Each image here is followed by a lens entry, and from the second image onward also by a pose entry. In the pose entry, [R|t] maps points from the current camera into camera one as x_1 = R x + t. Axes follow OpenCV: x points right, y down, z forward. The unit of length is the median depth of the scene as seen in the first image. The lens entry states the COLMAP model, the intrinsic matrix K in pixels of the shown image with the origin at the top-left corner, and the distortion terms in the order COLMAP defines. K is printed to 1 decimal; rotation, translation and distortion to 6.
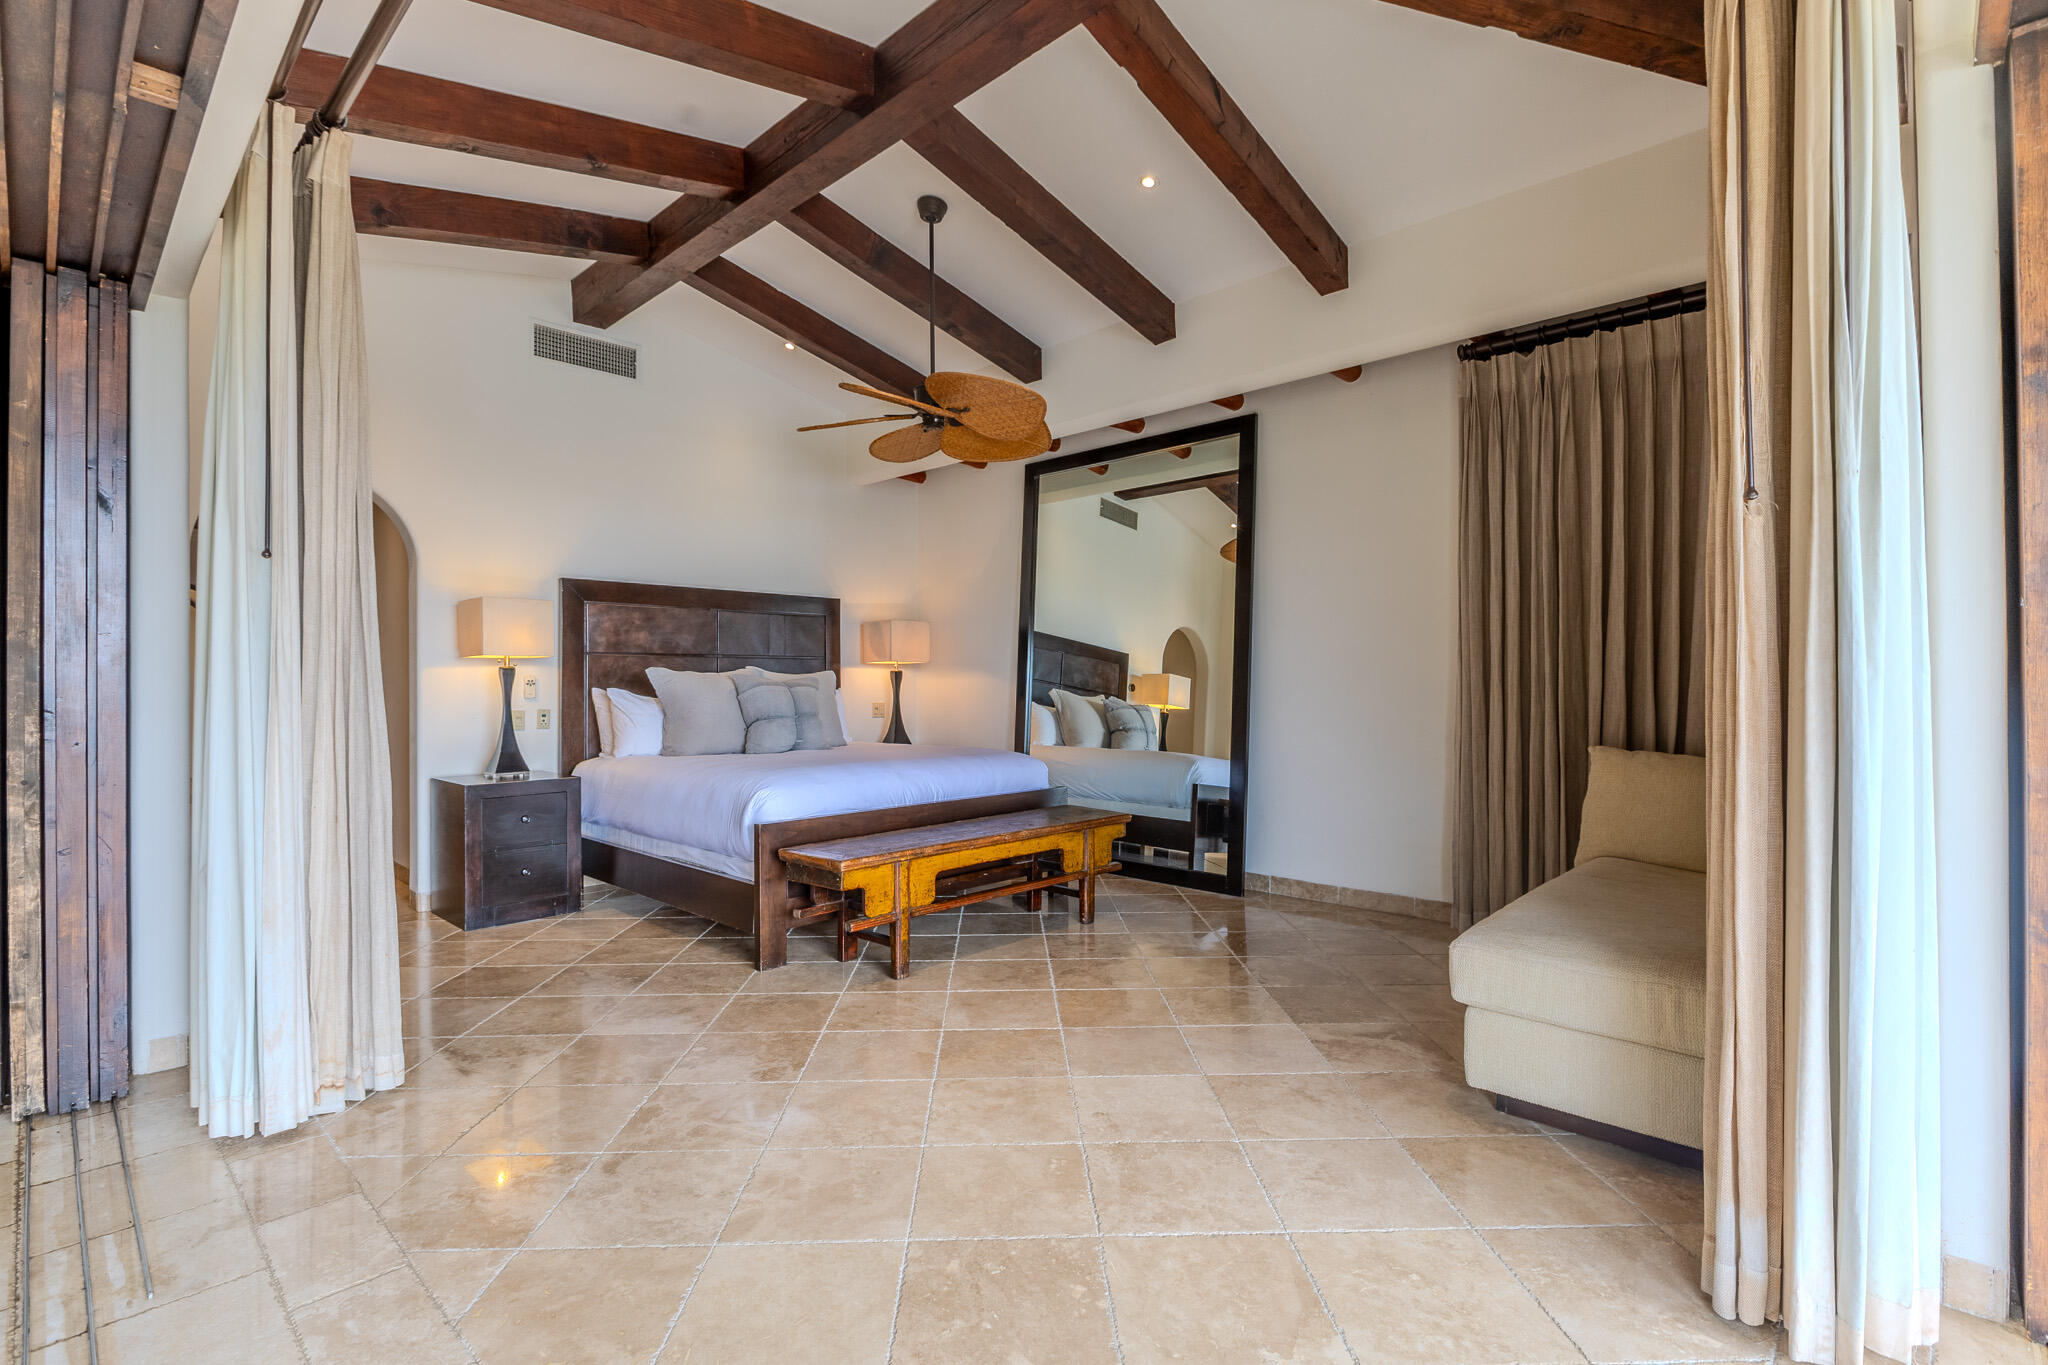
lens RADIAL K [[943.4, 0, 1024.0], [0, 943.4, 682.5], [0, 0, 1]] dist [0.000793, 0.000074]
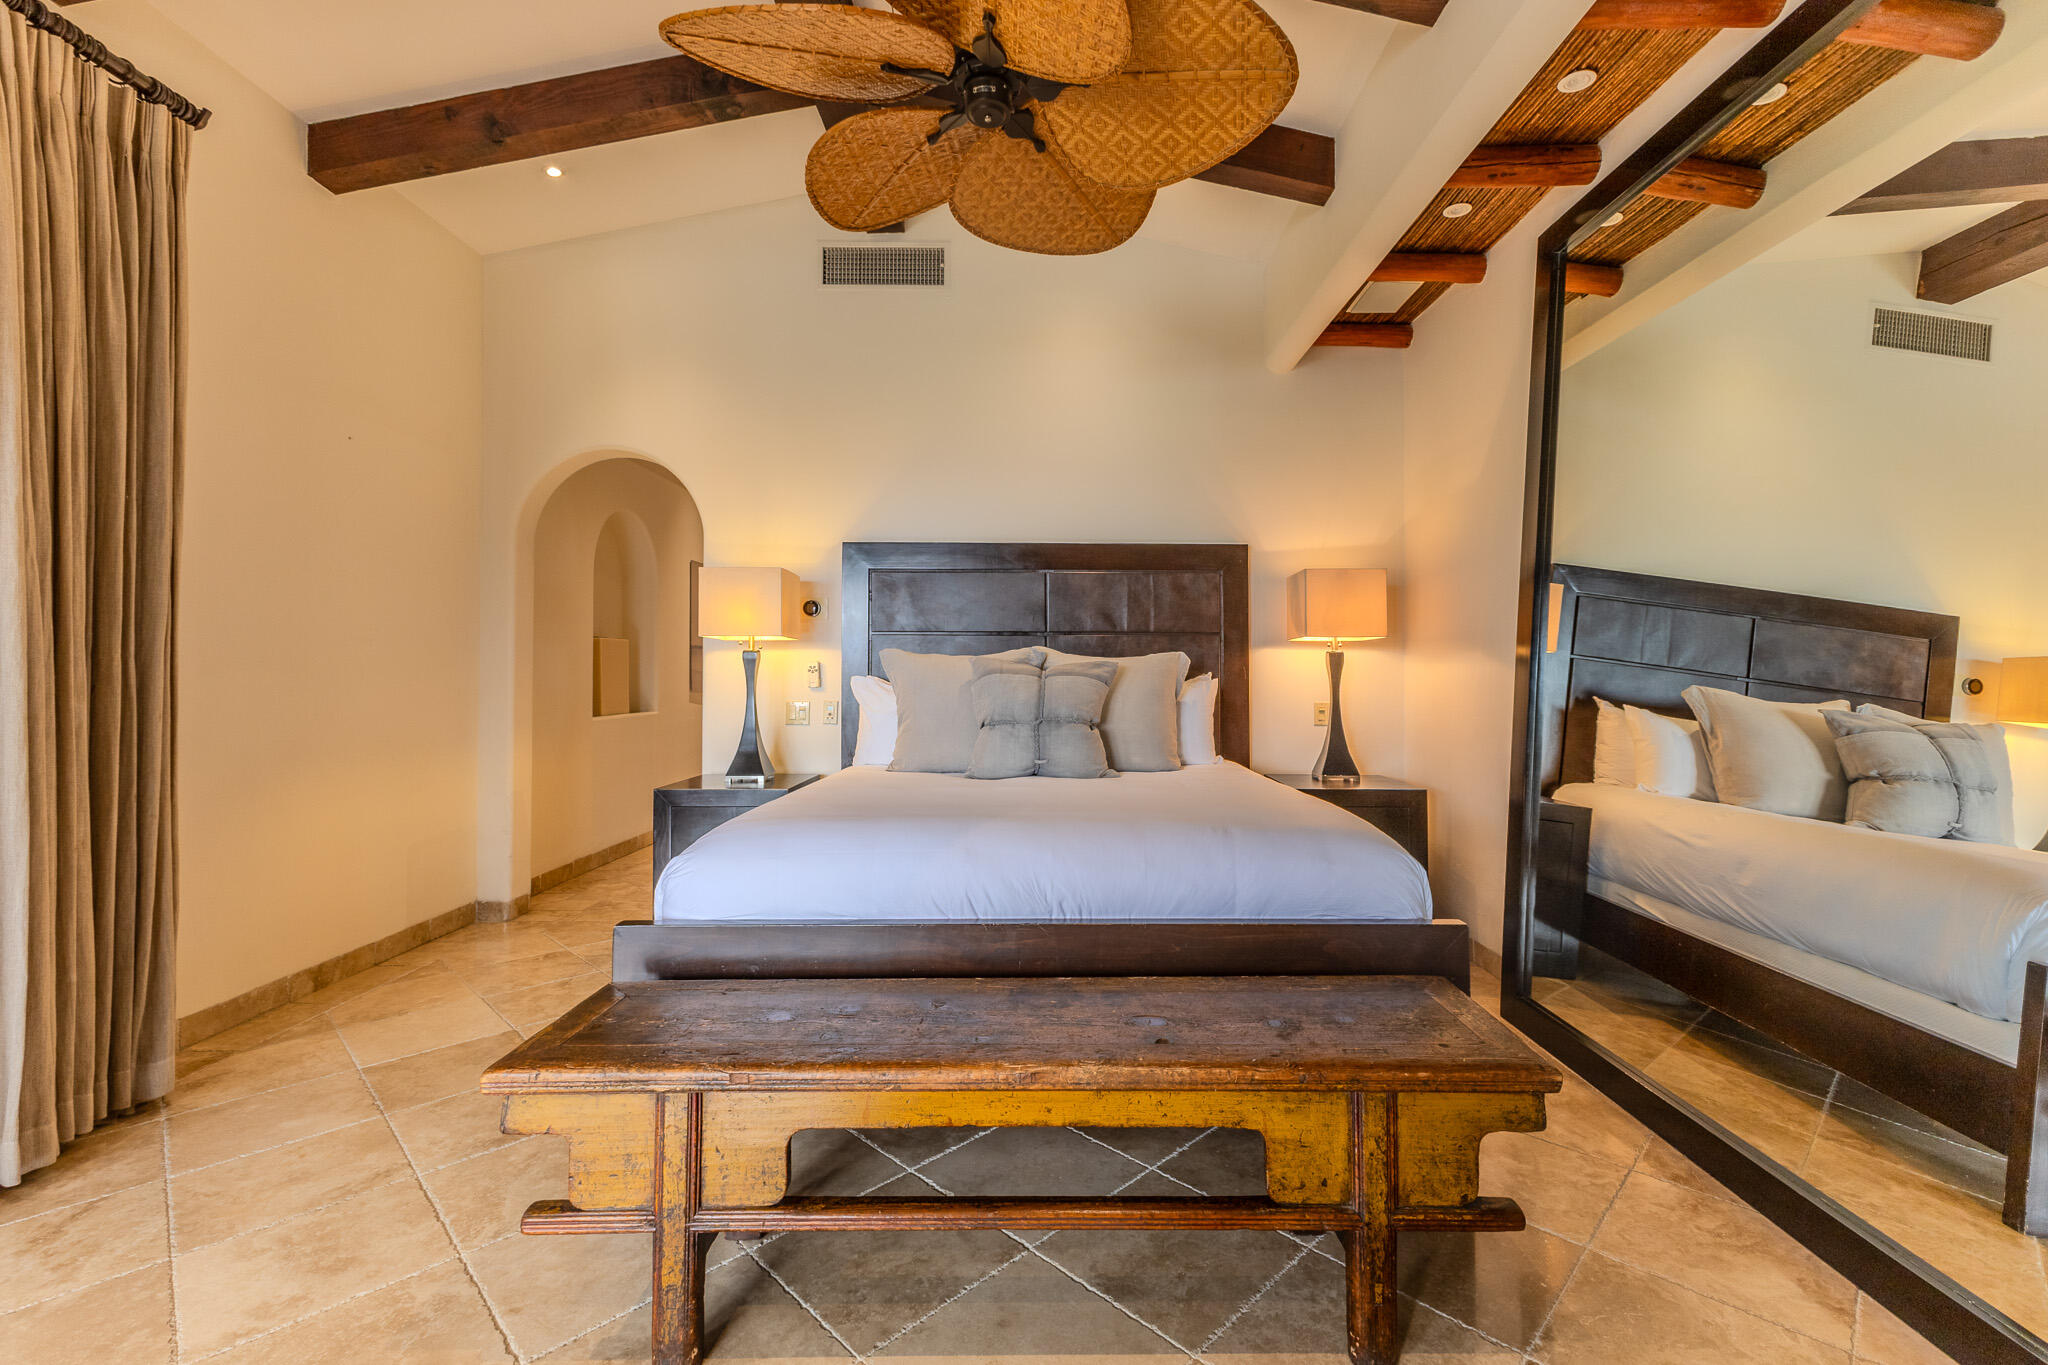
lens RADIAL K [[913.5, 0, 1019.8], [0, 913.5, 657.3], [0, 0, 1]] dist [-0.000814, -0.000472]
pose [[0.697972, -0.009881, -0.716057, 0.144710], [-0.005427, 0.999803, -0.019087, 0.002621], [0.716104, 0.017208, 0.697781, 0.440834]]
